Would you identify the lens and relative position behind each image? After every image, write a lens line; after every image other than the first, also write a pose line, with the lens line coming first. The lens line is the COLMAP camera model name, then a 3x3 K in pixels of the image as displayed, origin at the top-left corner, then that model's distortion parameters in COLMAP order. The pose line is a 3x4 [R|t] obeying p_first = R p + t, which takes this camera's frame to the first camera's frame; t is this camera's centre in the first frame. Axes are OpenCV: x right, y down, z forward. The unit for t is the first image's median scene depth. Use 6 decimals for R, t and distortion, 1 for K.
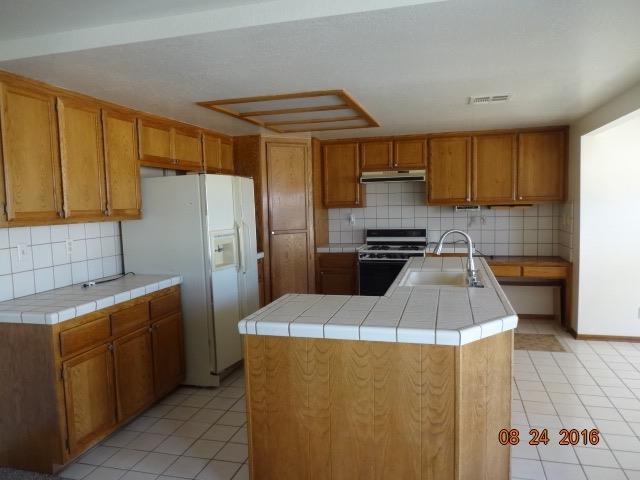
lens RADIAL K [[474.4, 0, 321.0], [0, 474.4, 240.4], [0, 0, 1]] dist [-0.006674, 0.002108]
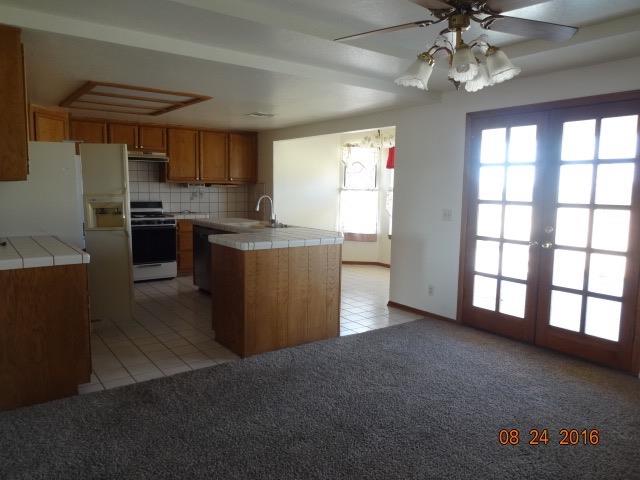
lens RADIAL K [[474.4, 0, 322.1], [0, 474.4, 237.8], [0, 0, 1]] dist [-0.006674, 0.002108]
pose [[0.628396, -0.051663, 0.776176, -0.503400], [0.033090, 0.998664, 0.039683, 0.037261], [-0.777190, 0.000747, 0.629266, -0.100361]]
